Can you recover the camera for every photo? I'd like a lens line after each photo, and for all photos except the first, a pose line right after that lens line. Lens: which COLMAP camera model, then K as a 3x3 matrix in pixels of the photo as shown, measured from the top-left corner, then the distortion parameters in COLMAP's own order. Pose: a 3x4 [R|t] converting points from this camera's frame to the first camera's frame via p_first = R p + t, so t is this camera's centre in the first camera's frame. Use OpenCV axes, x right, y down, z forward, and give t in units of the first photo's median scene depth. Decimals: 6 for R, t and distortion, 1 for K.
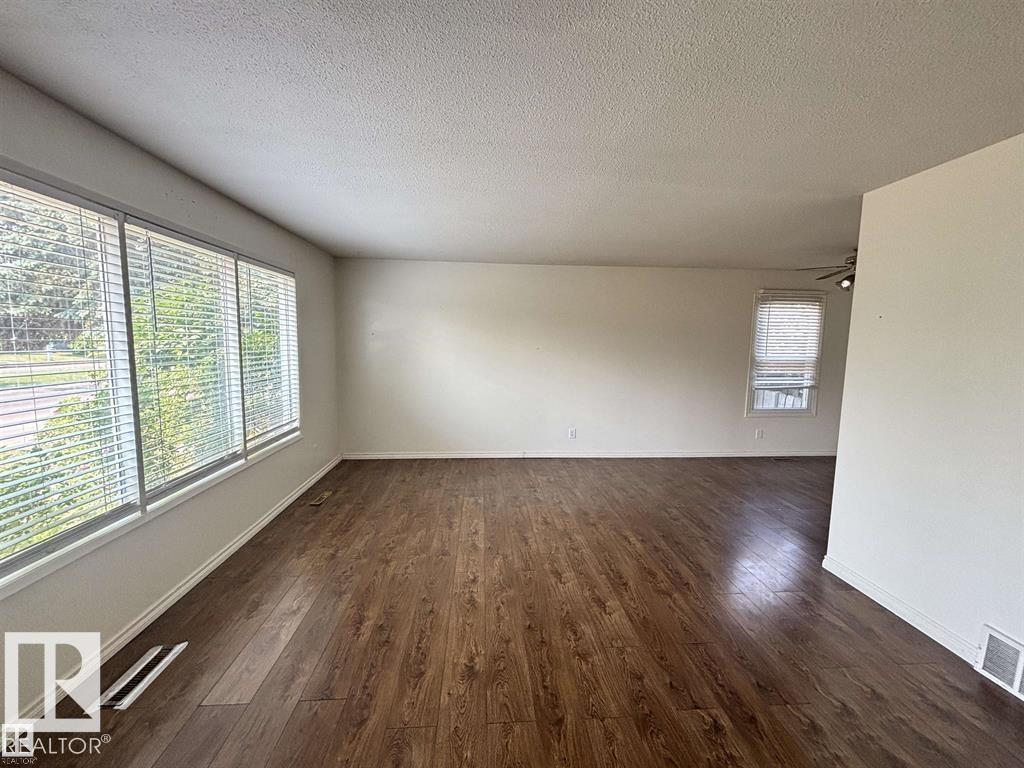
lens RADIAL K [[413.1, 0, 509.6], [0, 413.1, 386.4], [0, 0, 1]] dist [0.003102, 0.000258]
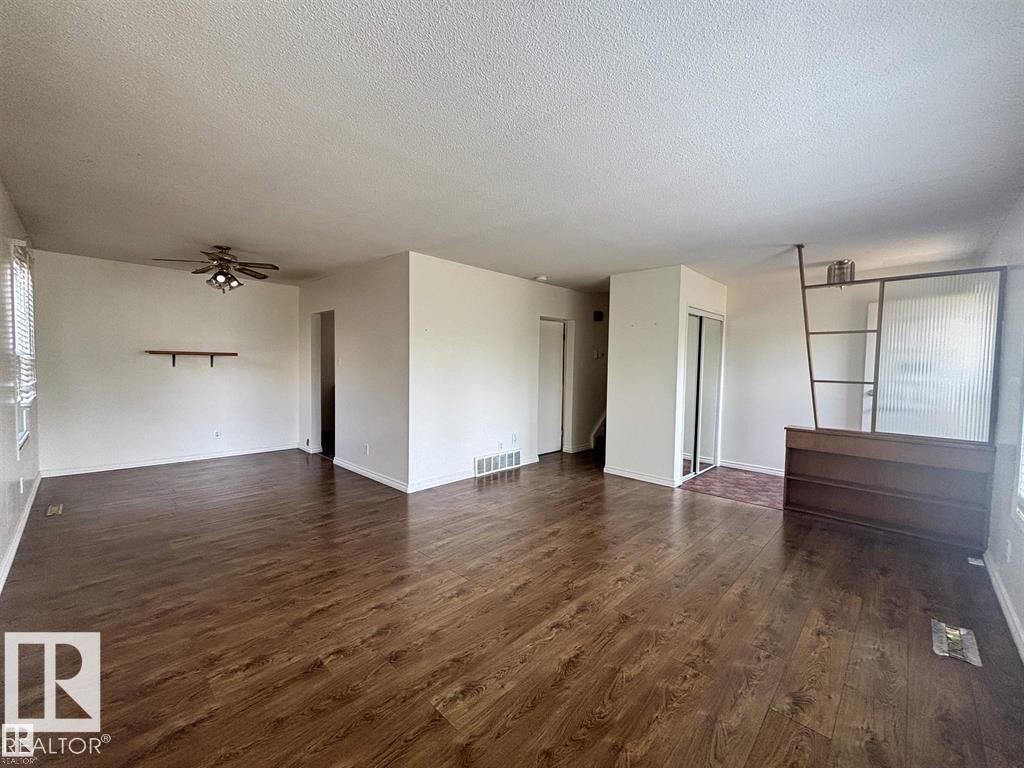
lens RADIAL K [[413.1, 0, 512.1], [0, 413.1, 382.6], [0, 0, 1]] dist [0.003102, 0.000258]
pose [[-0.668974, -0.062960, 0.740614, -0.550108], [0.053405, 0.989759, 0.132380, -0.131179], [-0.741364, 0.128111, -0.658761, 1.588260]]
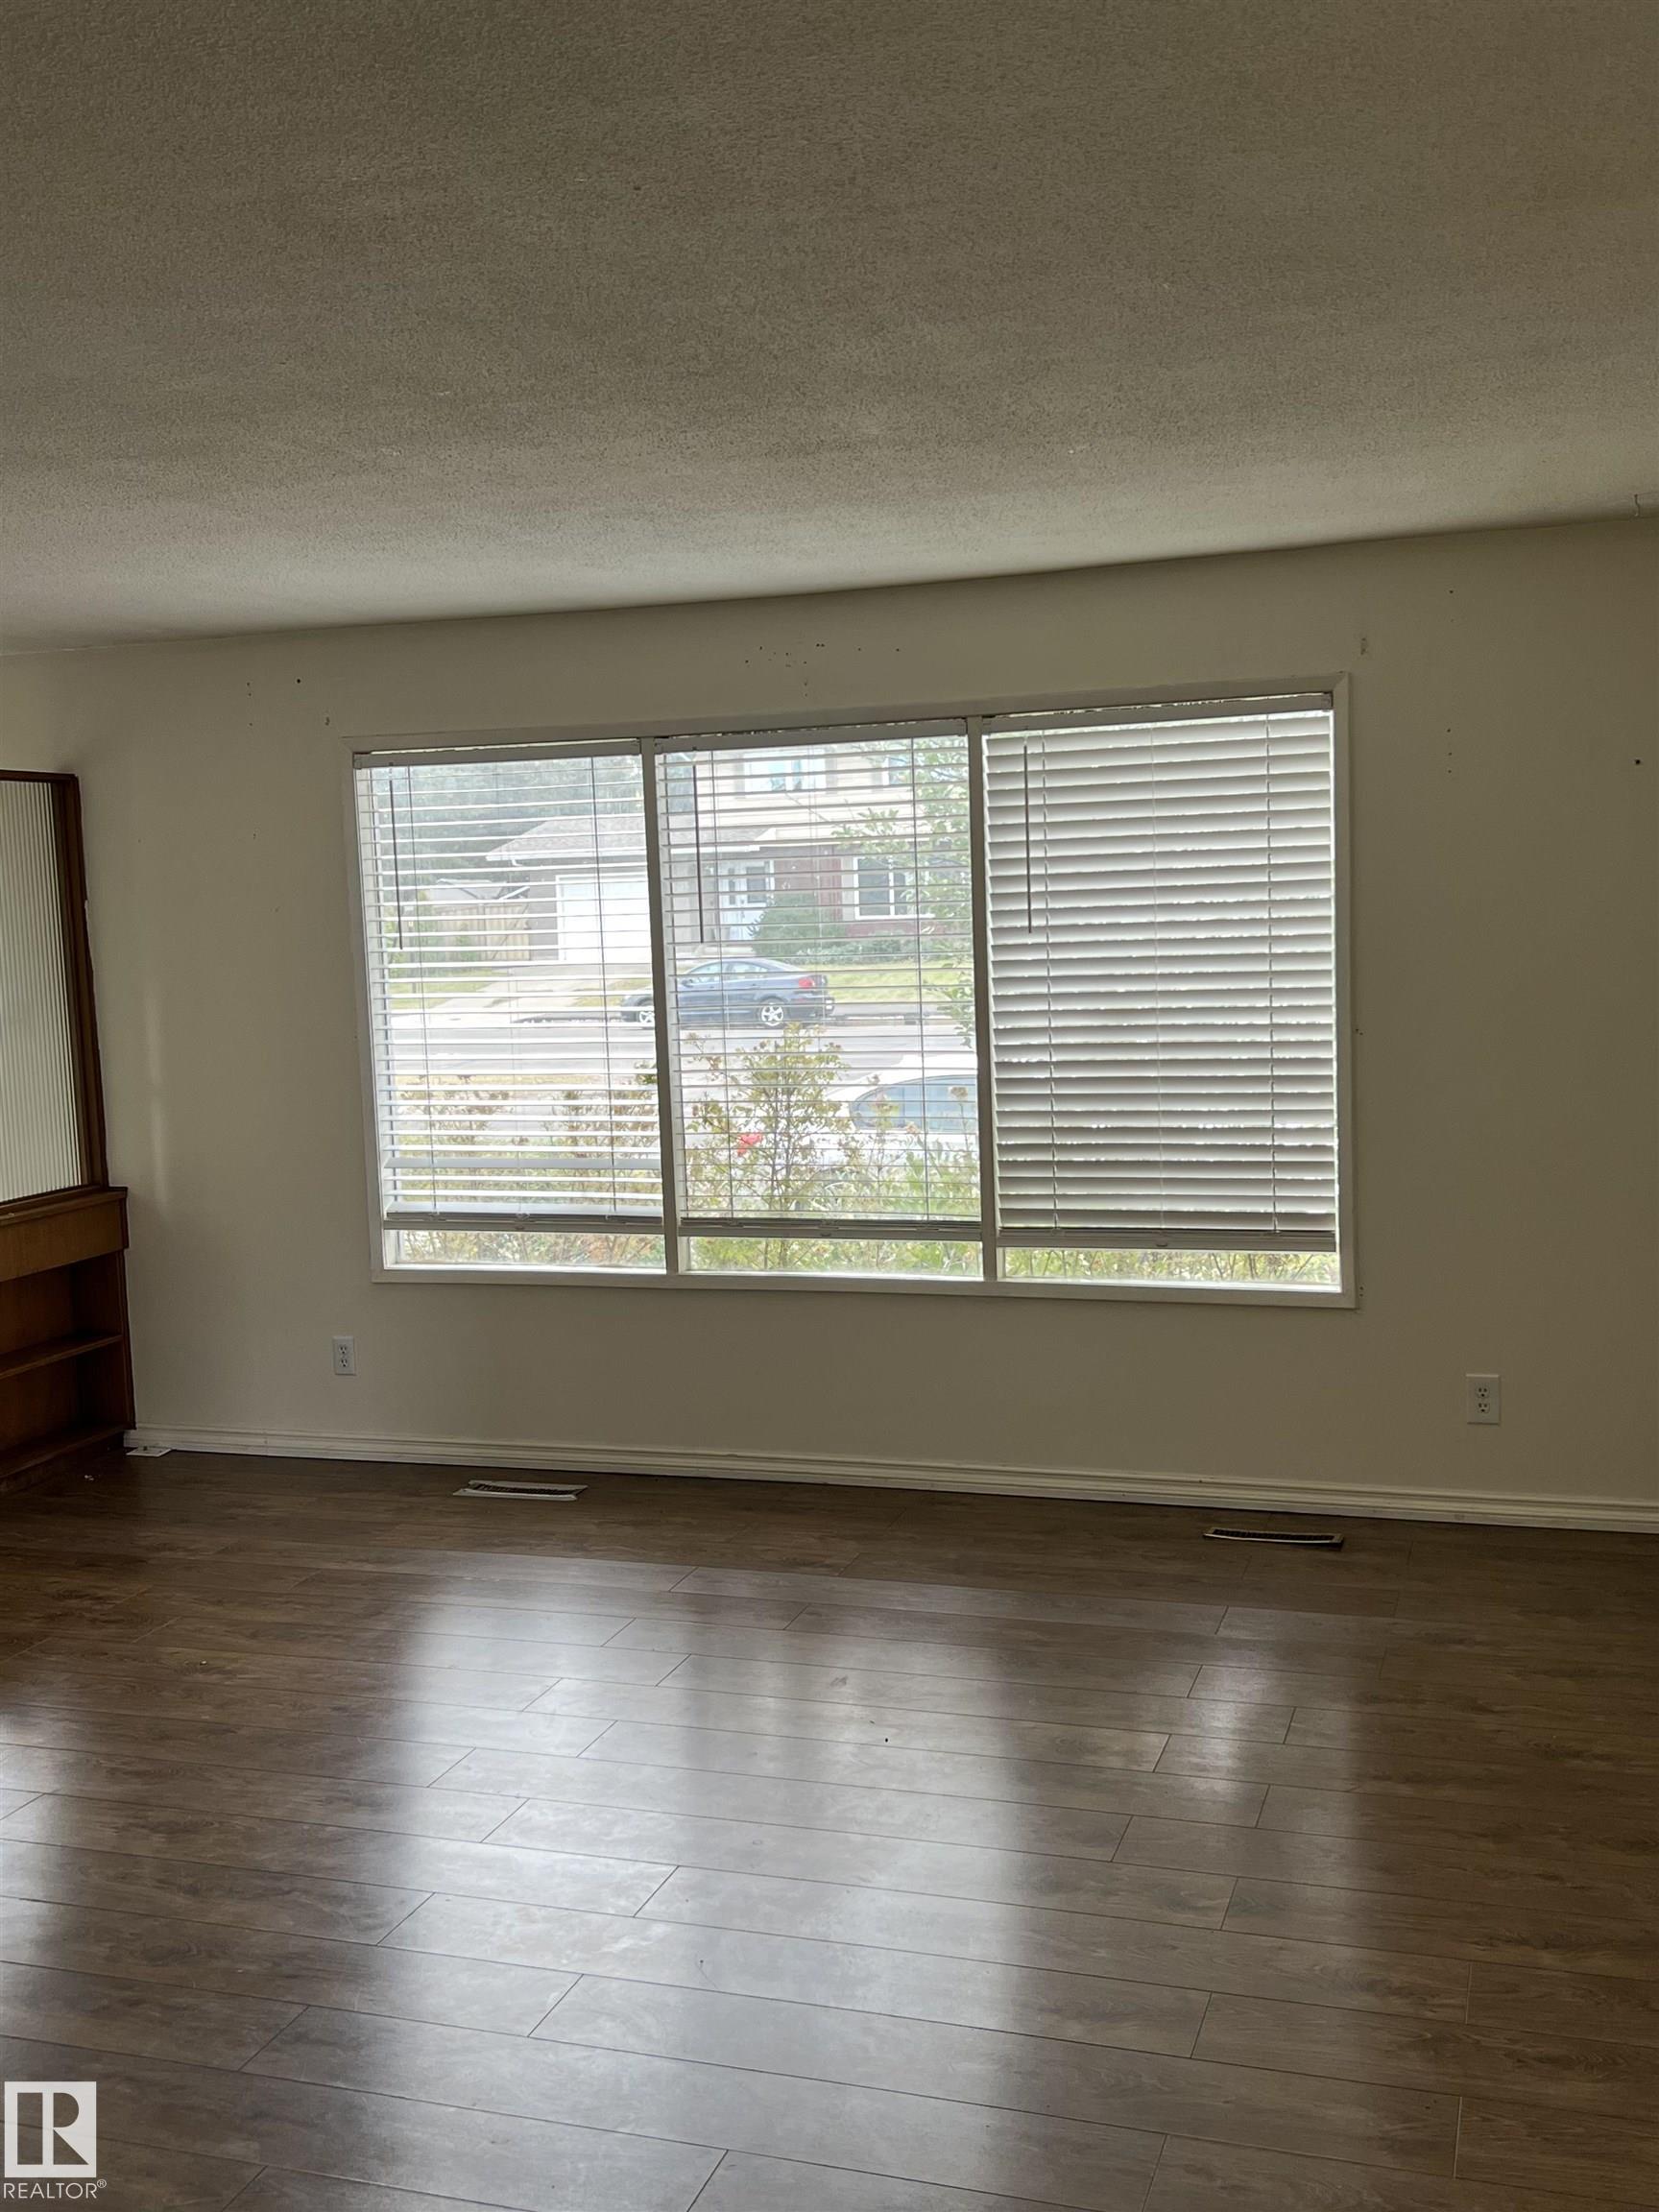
lens RADIAL K [[2201.4, 0, 832.8], [0, 2201.4, 1104.7], [0, 0, 1]] dist [0.030344, 0.000000]
pose [[-0.379917, 0.090973, -0.920536, 1.240299], [-0.069983, 0.989473, 0.126669, -0.217393], [0.922369, 0.112546, -0.369551, 1.641119]]
